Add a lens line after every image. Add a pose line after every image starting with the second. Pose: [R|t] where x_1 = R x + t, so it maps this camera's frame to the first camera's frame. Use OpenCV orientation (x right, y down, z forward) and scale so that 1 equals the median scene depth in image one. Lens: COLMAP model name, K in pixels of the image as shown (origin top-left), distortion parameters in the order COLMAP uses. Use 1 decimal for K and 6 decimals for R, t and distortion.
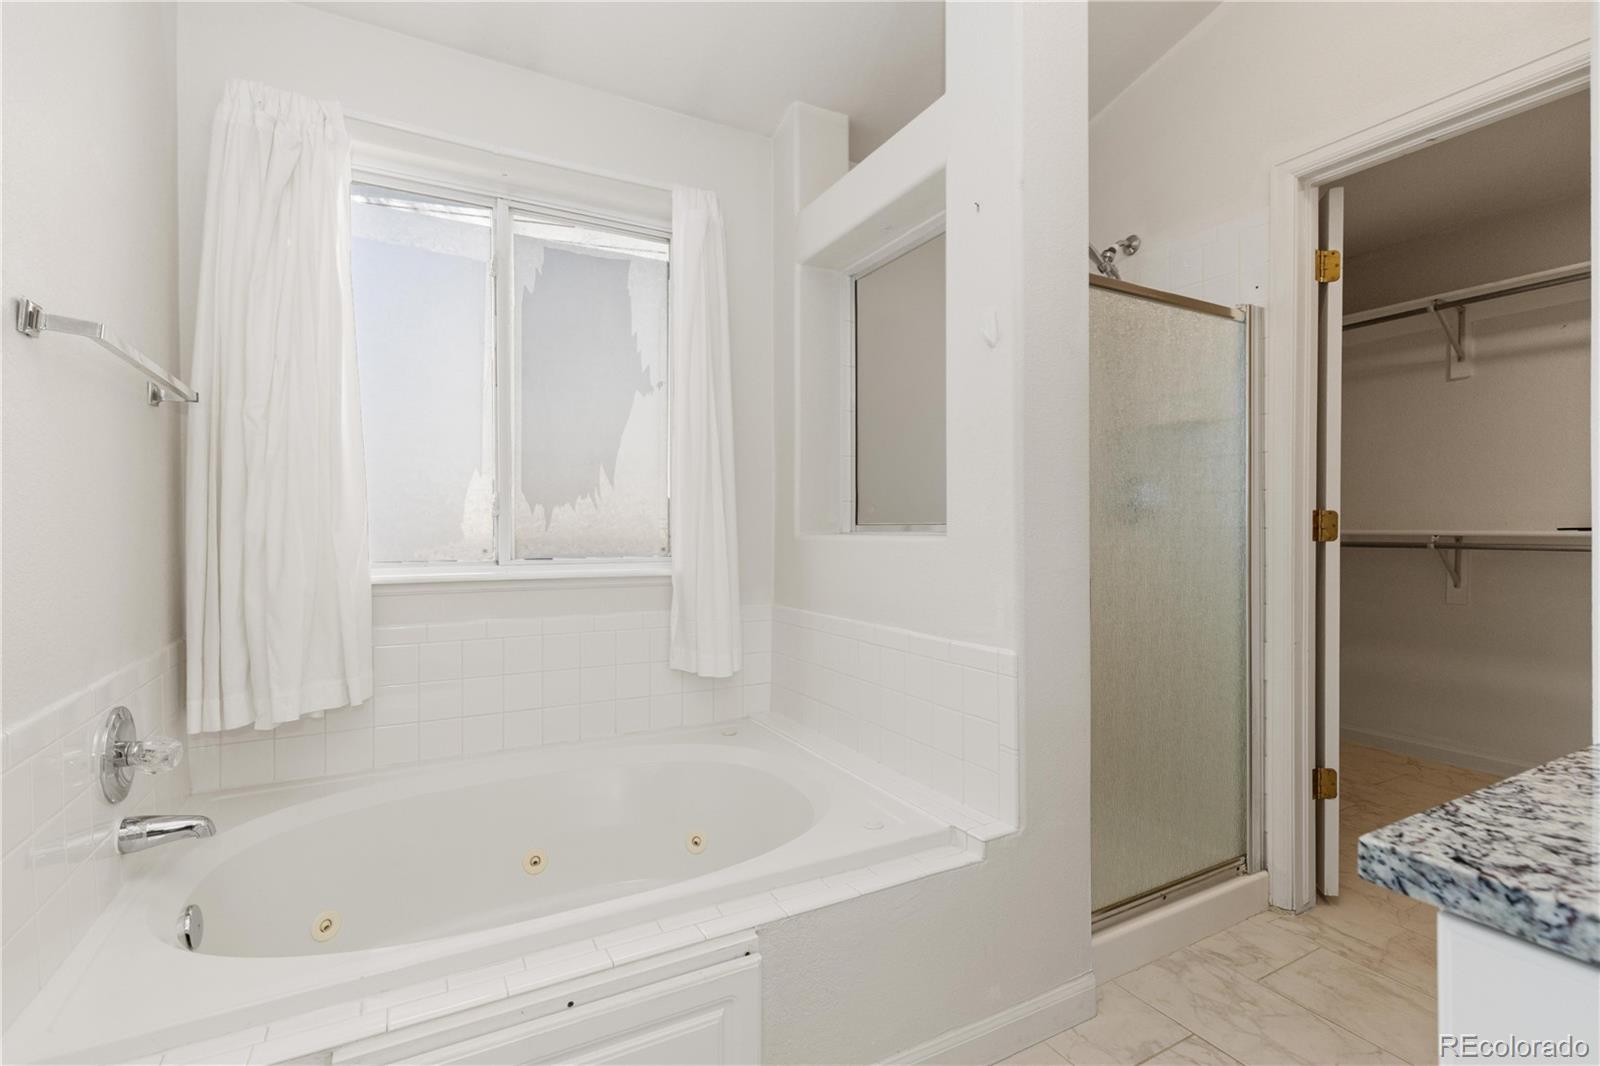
lens RADIAL K [[725.6, 0, 799.2], [0, 725.6, 531.0], [0, 0, 1]] dist [0.012993, -0.001794]
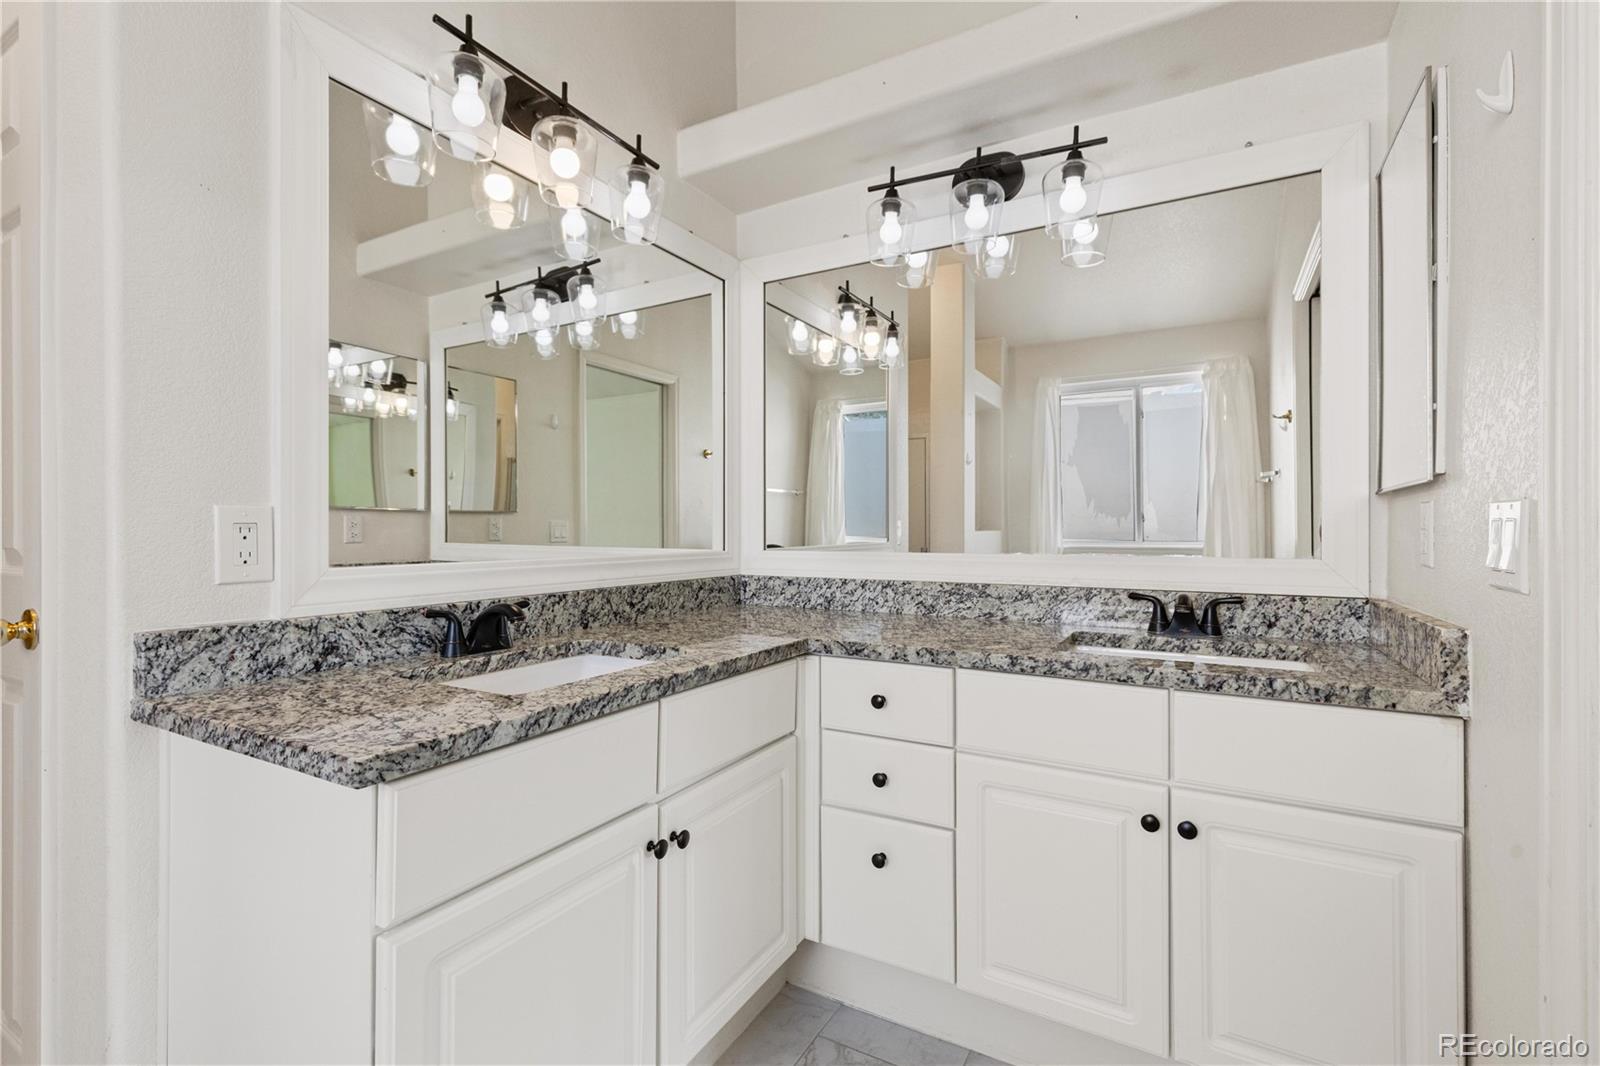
lens RADIAL K [[725.6, 0, 798.5], [0, 725.6, 531.5], [0, 0, 1]] dist [0.012993, -0.001794]
pose [[-0.528227, 0.001372, 0.849102, -0.925568], [0.003971, 0.999992, 0.000854, -0.002381], [-0.849094, 0.003822, -0.528228, 1.159128]]
